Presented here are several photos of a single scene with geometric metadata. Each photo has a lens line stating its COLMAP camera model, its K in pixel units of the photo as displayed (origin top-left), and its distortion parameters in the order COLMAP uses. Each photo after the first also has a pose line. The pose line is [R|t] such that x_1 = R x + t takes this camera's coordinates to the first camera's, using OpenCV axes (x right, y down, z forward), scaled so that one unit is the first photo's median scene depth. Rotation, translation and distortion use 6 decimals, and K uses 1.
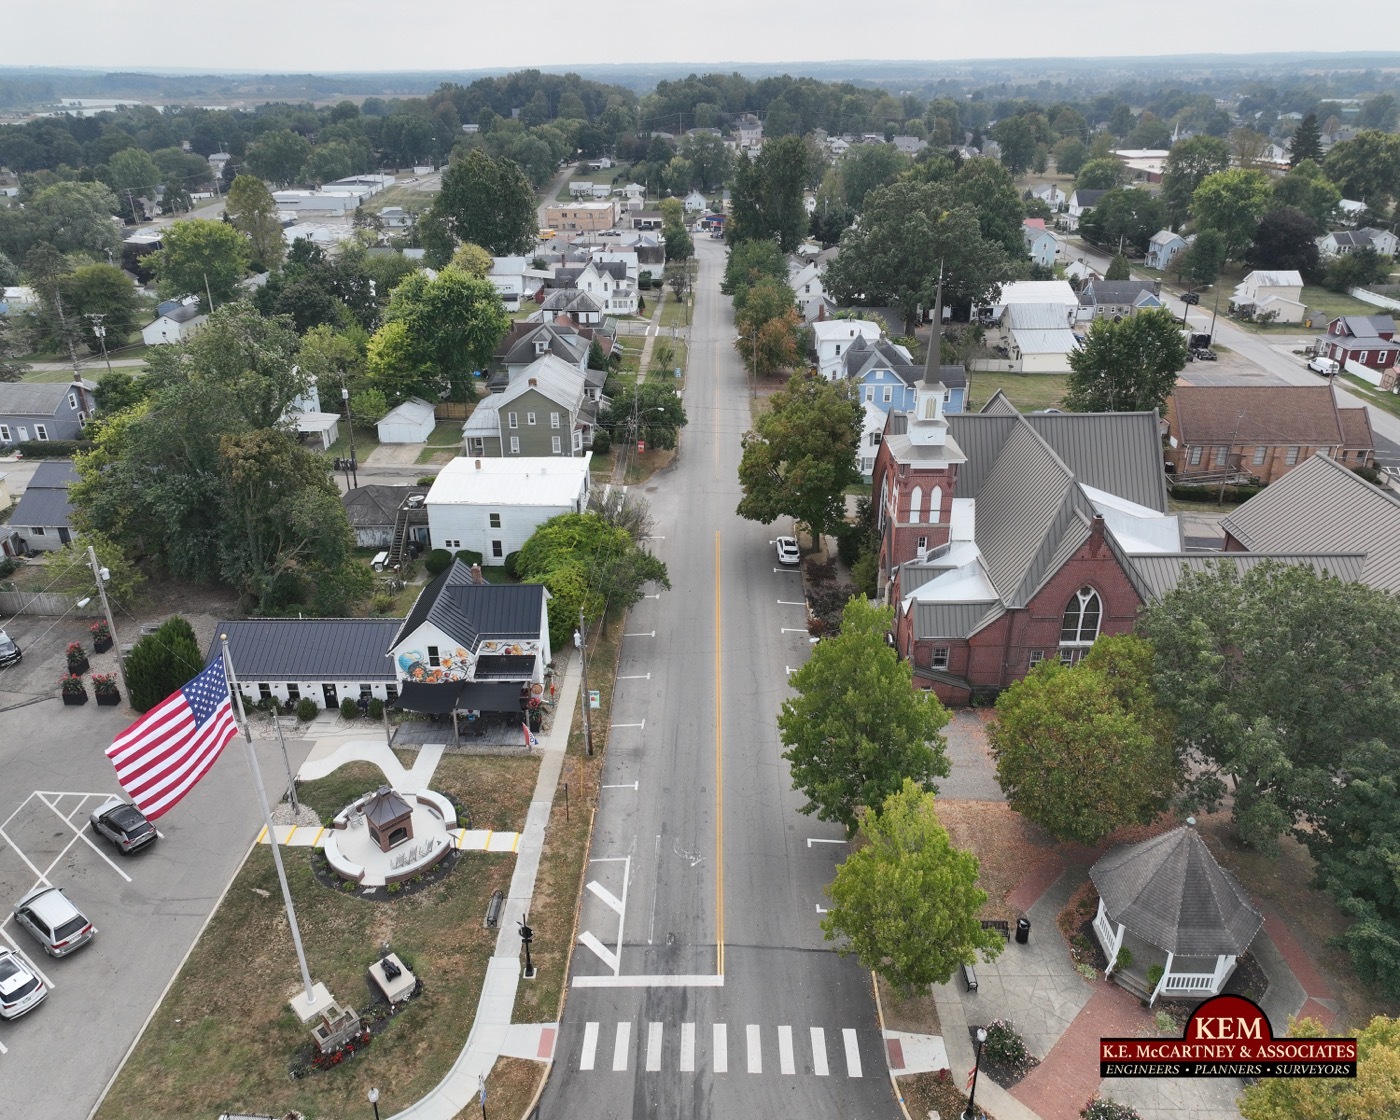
lens RADIAL K [[1031.0, 0, 700.0], [0, 1031.0, 560.0], [0, 0, 1]] dist [0.003918, 0.008427]
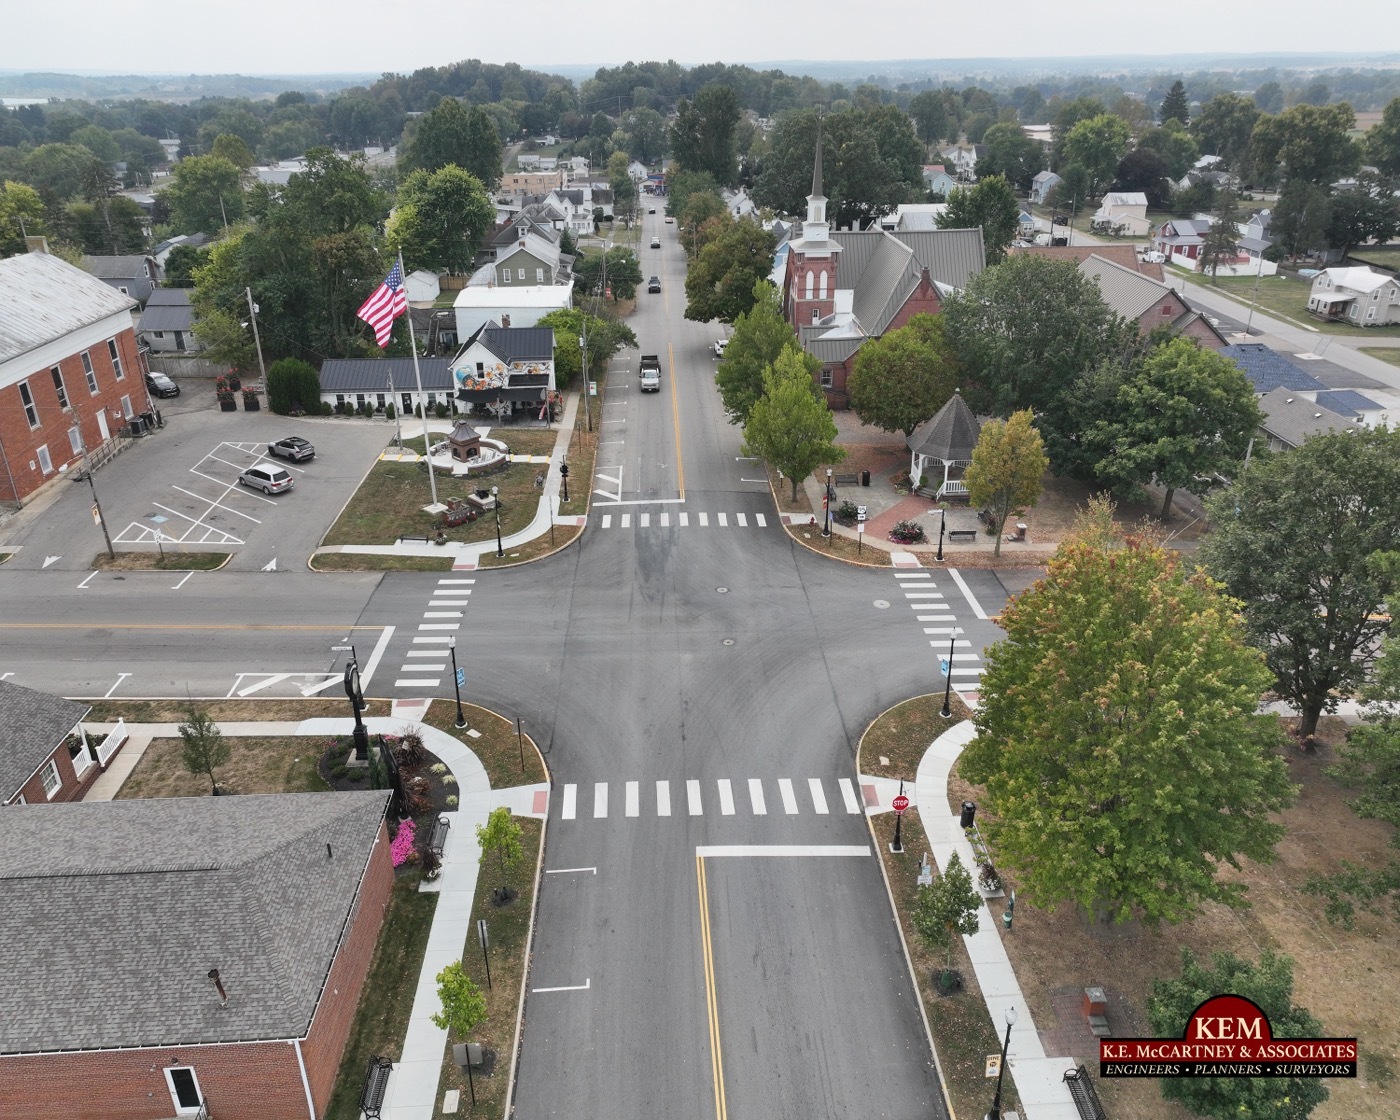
lens RADIAL K [[1031.0, 0, 700.0], [0, 1031.0, 560.0], [0, 0, 1]] dist [0.003918, 0.008427]
pose [[0.998333, -0.025894, 0.051575, -0.025221], [0.025957, 0.999663, -0.000561, 0.317759], [-0.051544, 0.001898, 0.998669, -0.408003]]
